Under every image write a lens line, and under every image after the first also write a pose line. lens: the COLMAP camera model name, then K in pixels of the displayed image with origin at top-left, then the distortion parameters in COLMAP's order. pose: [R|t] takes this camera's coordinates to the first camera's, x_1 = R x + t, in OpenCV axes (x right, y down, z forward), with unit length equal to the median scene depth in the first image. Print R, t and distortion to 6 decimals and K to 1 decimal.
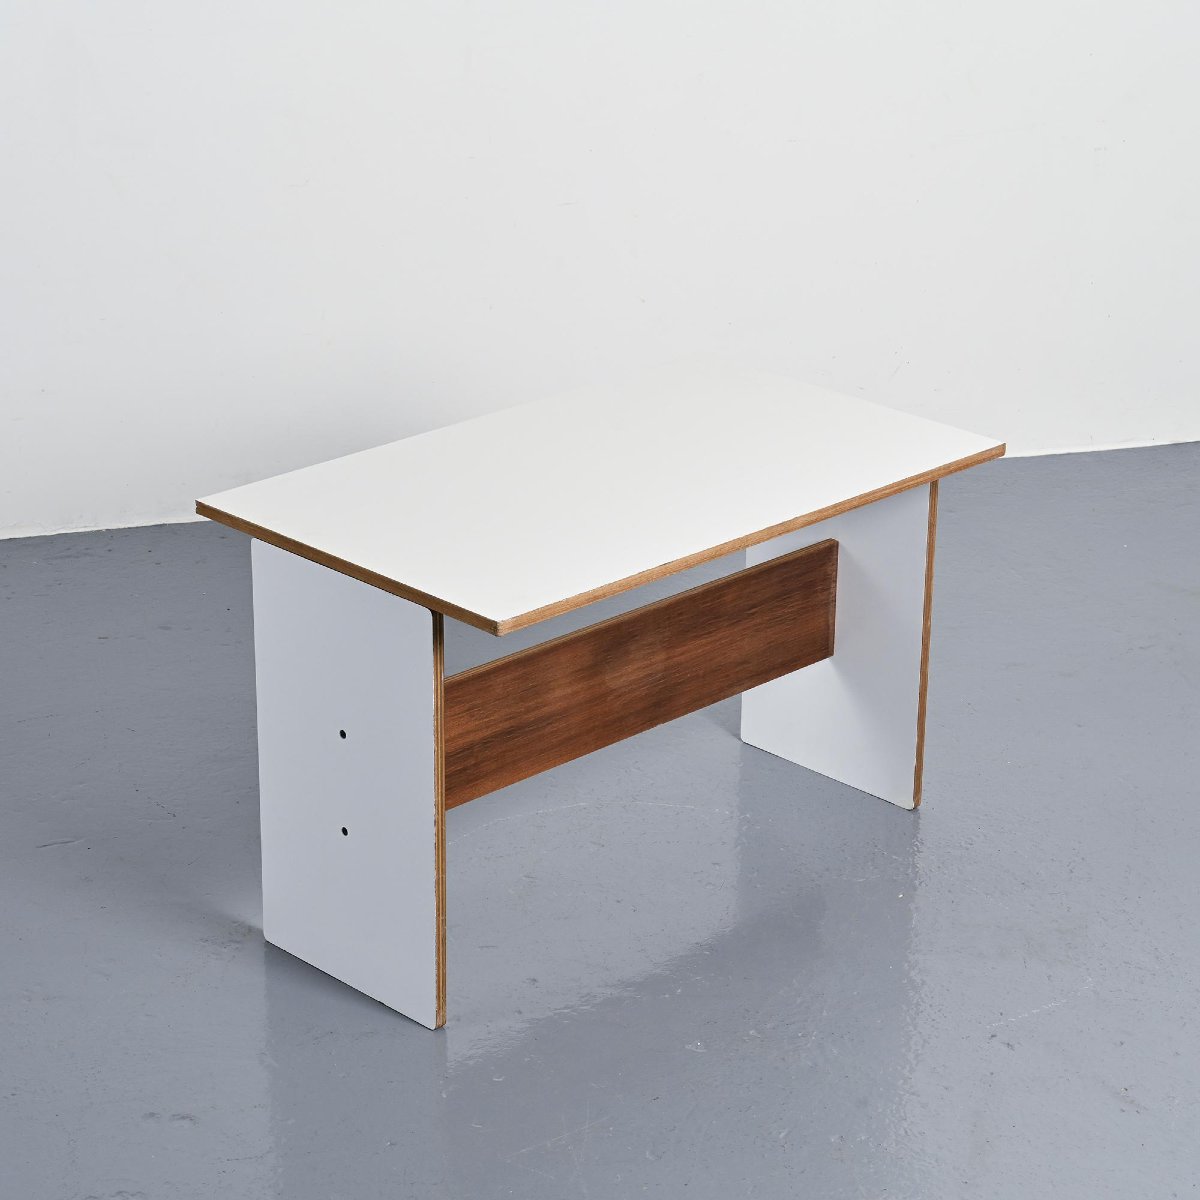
lens RADIAL K [[3141.5, 0, 600.0], [0, 3141.5, 600.0], [0, 0, 1]] dist [-0.001746, 0.145345]
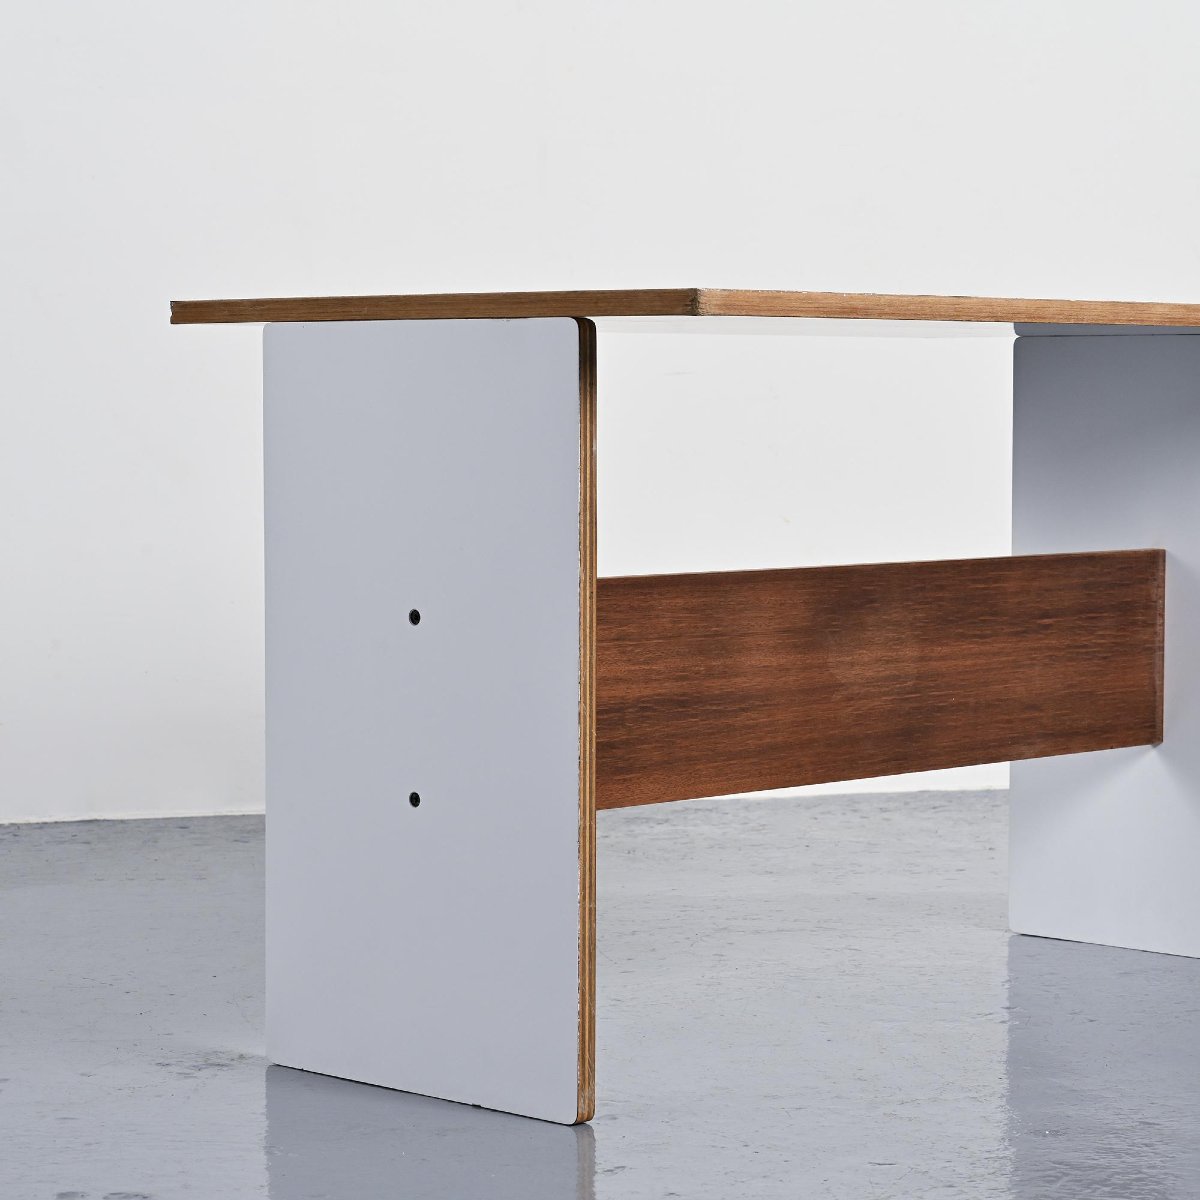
lens RADIAL K [[3508.7, 0, 600.0], [0, 3508.7, 600.0], [0, 0, 1]] dist [-0.010411, 0.552661]
pose [[0.999885, -0.010929, 0.010546, -0.049199], [0.013692, 0.949133, -0.314578, 0.225022], [-0.006572, 0.314686, 0.949173, 0.341725]]
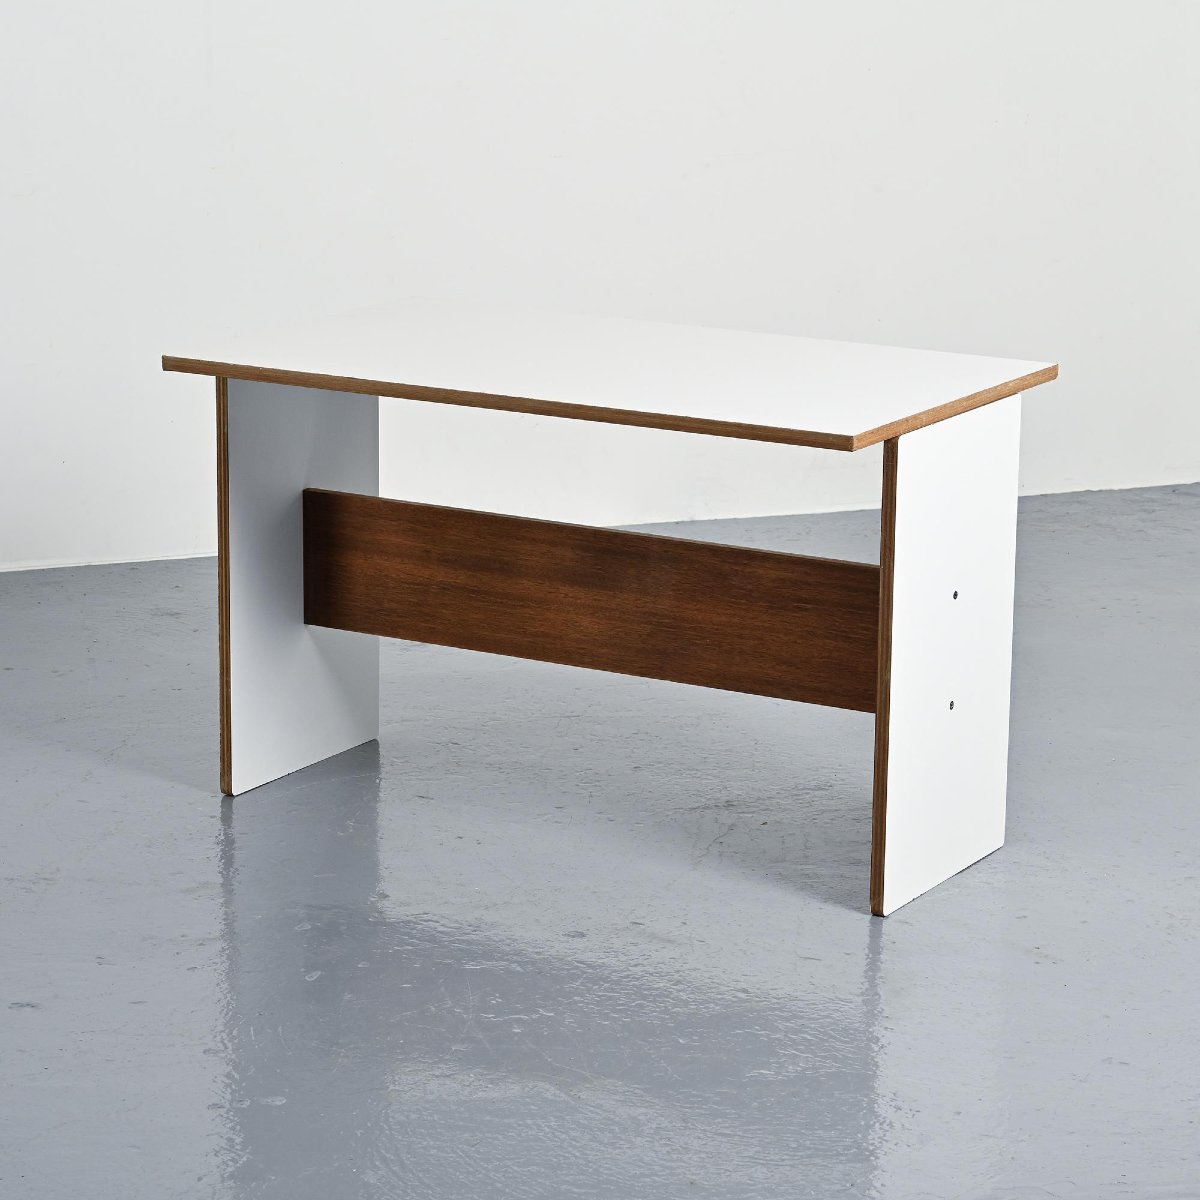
lens RADIAL K [[3767.7, 0, 600.0], [0, 3767.7, 600.0], [0, 0, 1]] dist [0.023634, 0.426446]
pose [[0.255734, 0.216131, -0.942278, 1.028731], [-0.365033, 0.924124, 0.112897, -0.096261], [0.895182, 0.315091, 0.315225, 0.643840]]
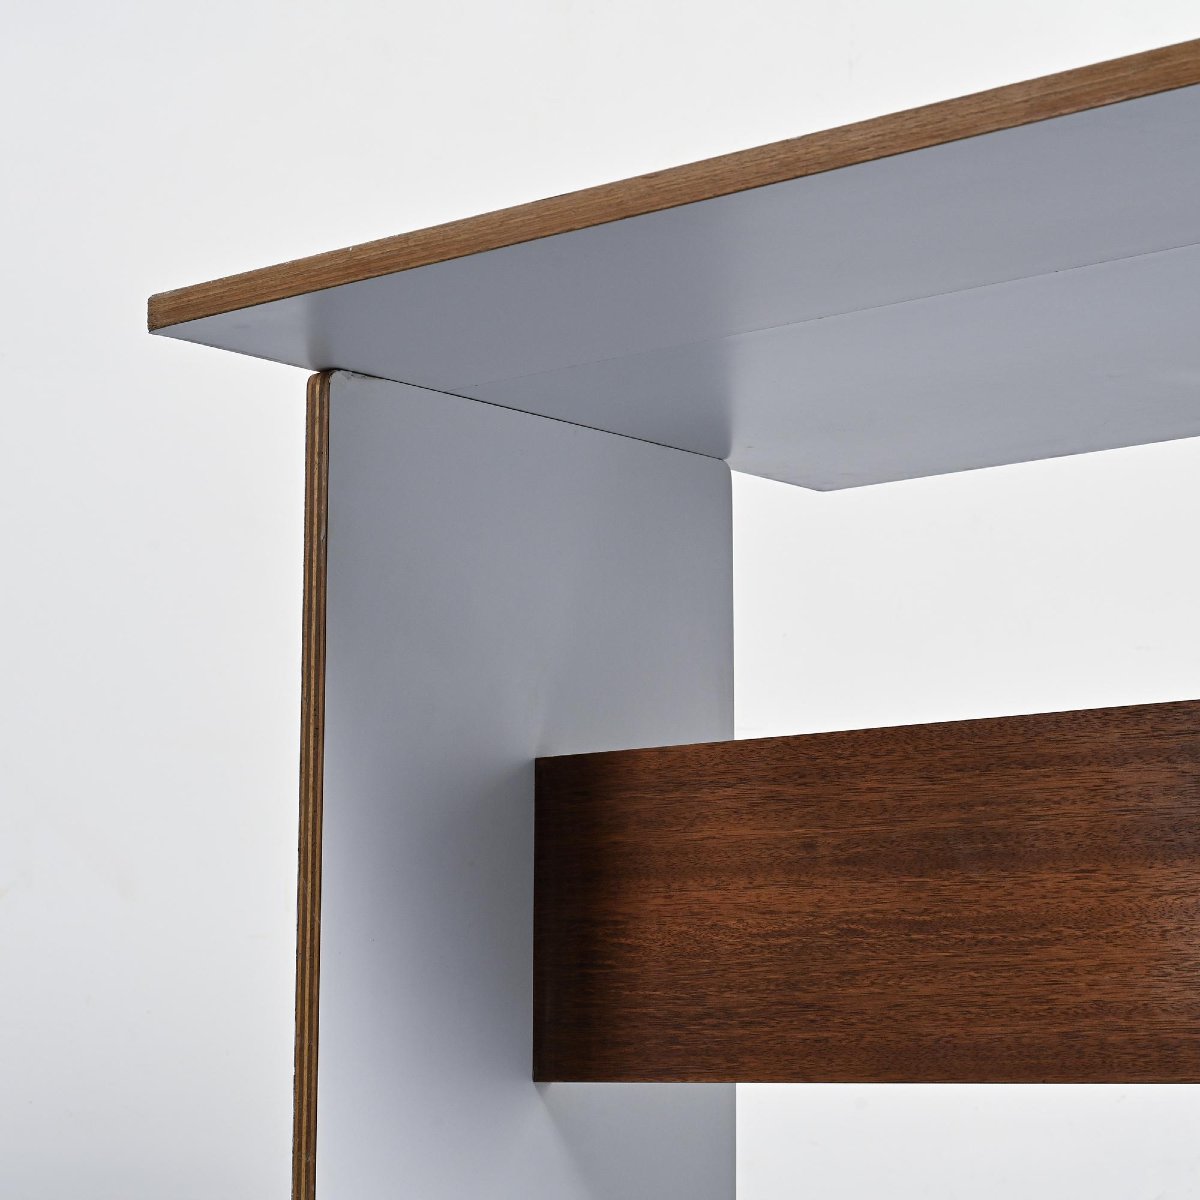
lens RADIAL K [[3141.5, 0, 600.0], [0, 3141.5, 600.0], [0, 0, 1]] dist [-0.001746, 0.145345]
pose [[0.066911, -0.163101, -0.984338, 0.335221], [-0.370935, 0.911772, -0.176292, 0.083890], [0.926245, 0.376922, 0.000508, 0.910763]]
